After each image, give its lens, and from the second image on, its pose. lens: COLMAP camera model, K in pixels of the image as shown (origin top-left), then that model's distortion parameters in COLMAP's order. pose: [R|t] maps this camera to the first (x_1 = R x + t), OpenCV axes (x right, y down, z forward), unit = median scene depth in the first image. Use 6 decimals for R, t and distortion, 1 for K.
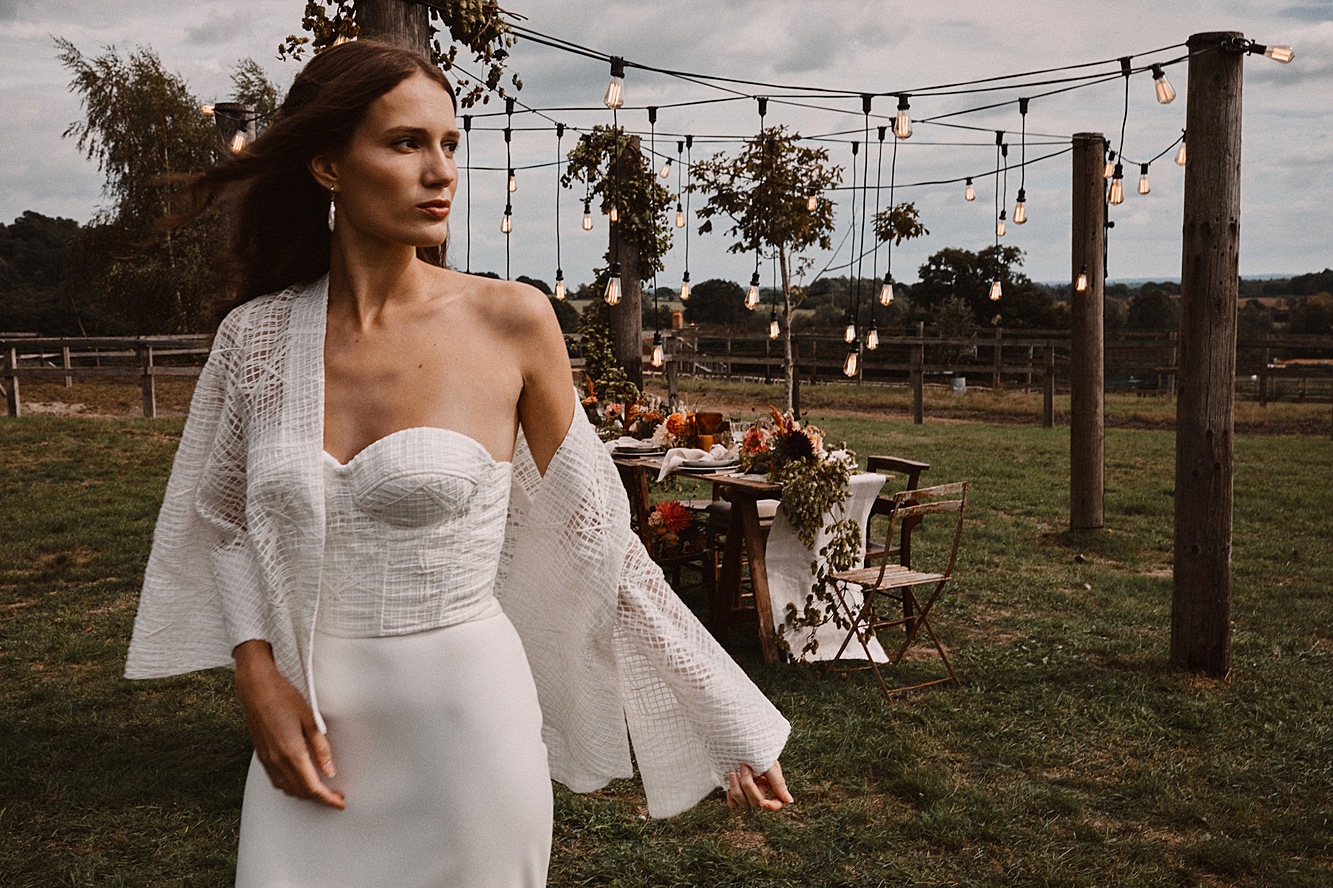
lens RADIAL K [[1329.1, 0, 649.8], [0, 1329.1, 417.6], [0, 0, 1]] dist [-0.006934, 0.000000]
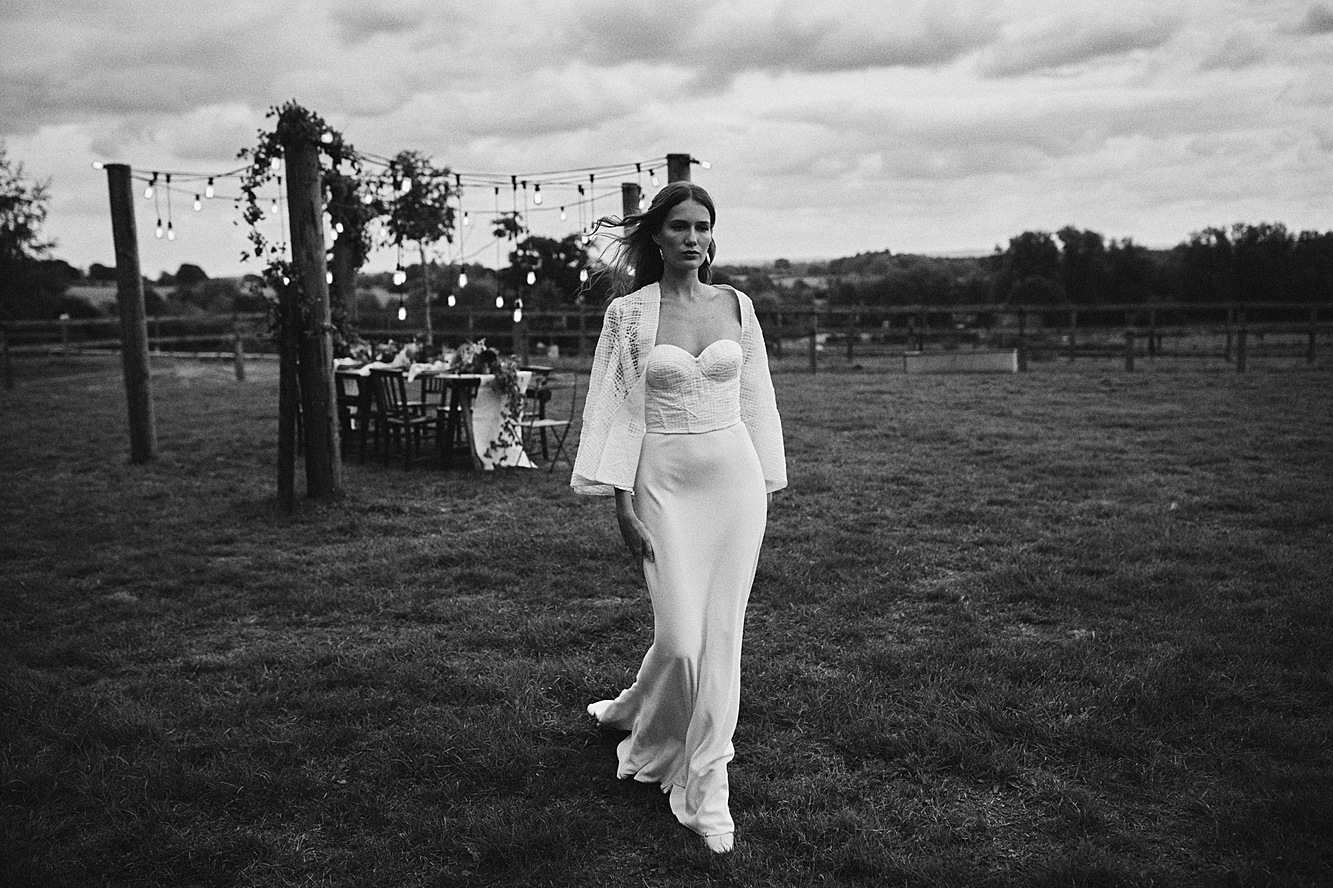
lens RADIAL K [[1266.4, 0, 662.8], [0, 1266.4, 434.2], [0, 0, 1]] dist [-0.010459, 0.000000]
pose [[0.949044, -0.047493, 0.311545, -0.094423], [0.038141, 0.998622, 0.036045, 0.032273], [-0.312827, -0.022326, 0.949548, -0.351309]]
